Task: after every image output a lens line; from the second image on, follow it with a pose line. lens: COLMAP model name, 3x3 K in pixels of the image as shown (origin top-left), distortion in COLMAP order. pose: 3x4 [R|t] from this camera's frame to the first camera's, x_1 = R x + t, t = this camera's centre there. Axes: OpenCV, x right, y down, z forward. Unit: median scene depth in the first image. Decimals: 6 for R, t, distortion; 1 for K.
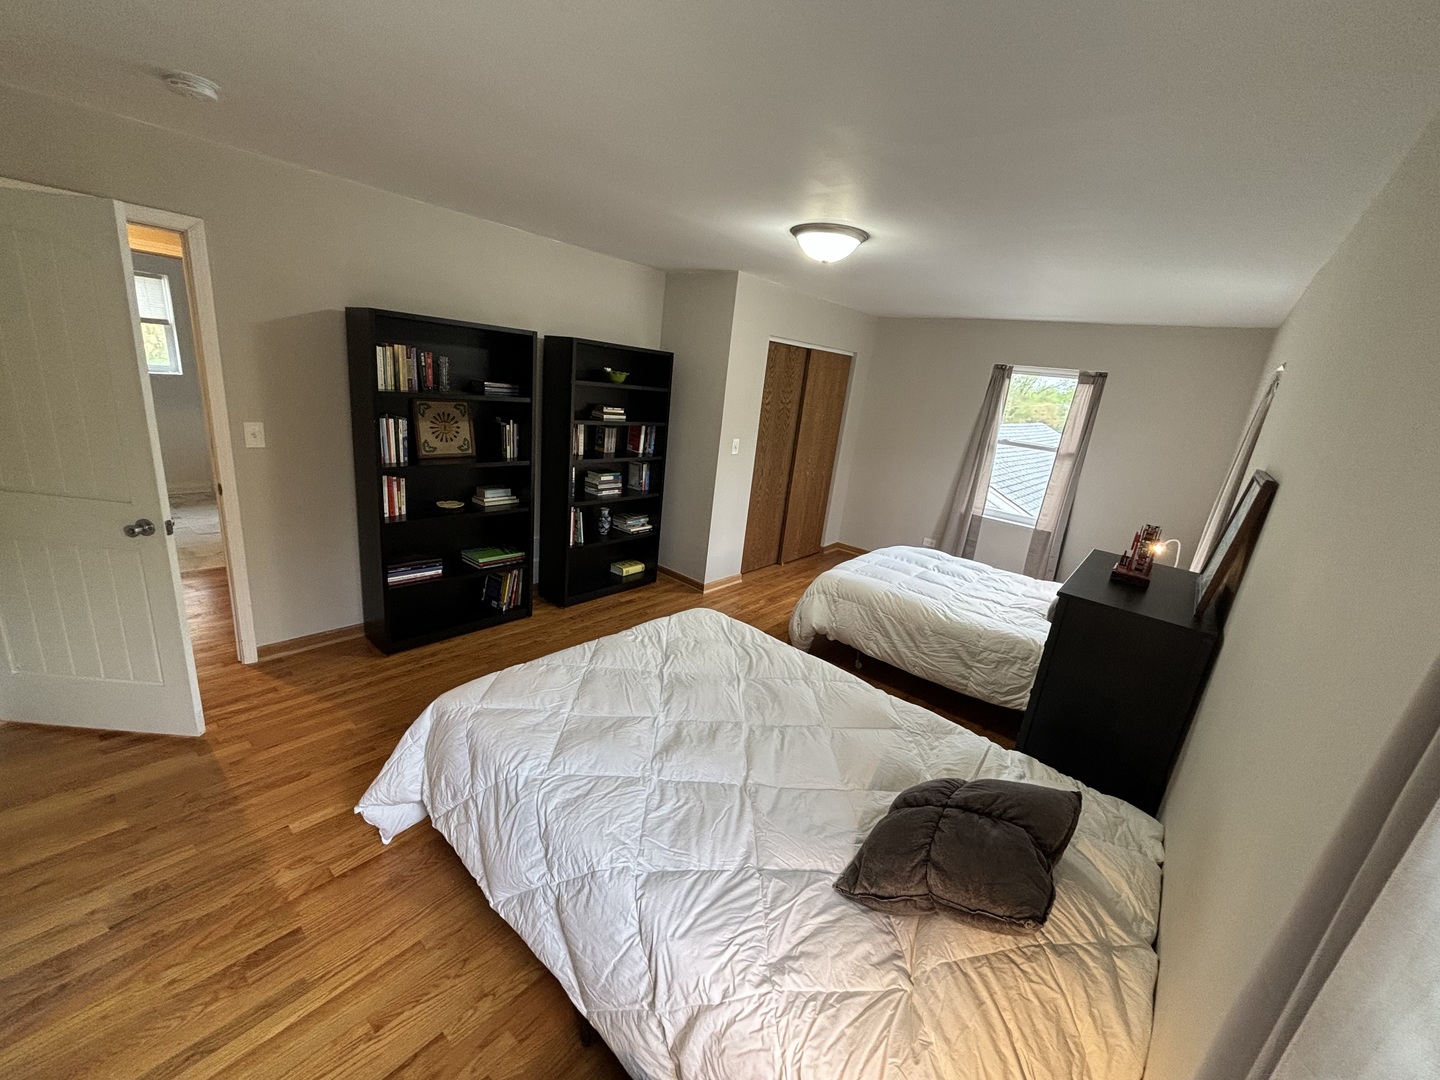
lens RADIAL K [[574.7, 0, 716.5], [0, 574.7, 537.7], [0, 0, 1]] dist [0.001265, -0.001083]
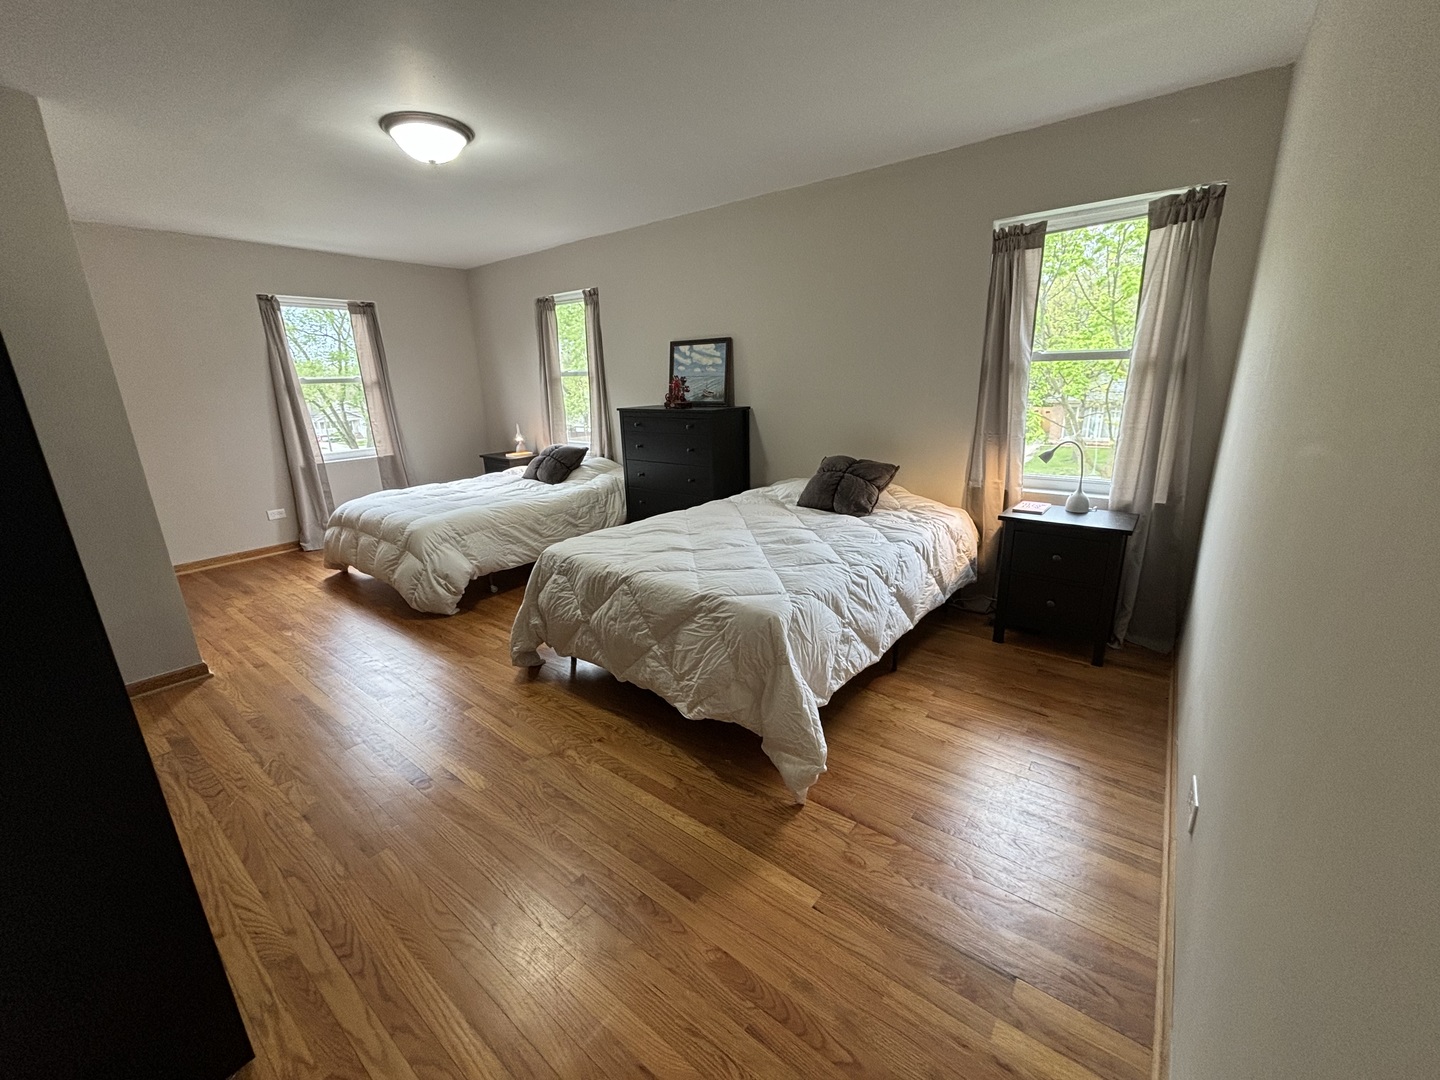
lens RADIAL K [[574.7, 0, 717.6], [0, 574.7, 543.8], [0, 0, 1]] dist [0.001265, -0.001083]
pose [[-0.040584, -0.373320, 0.926814, -0.753063], [0.301719, 0.879699, 0.367554, -0.116283], [-0.952533, 0.294554, 0.076936, 0.567006]]
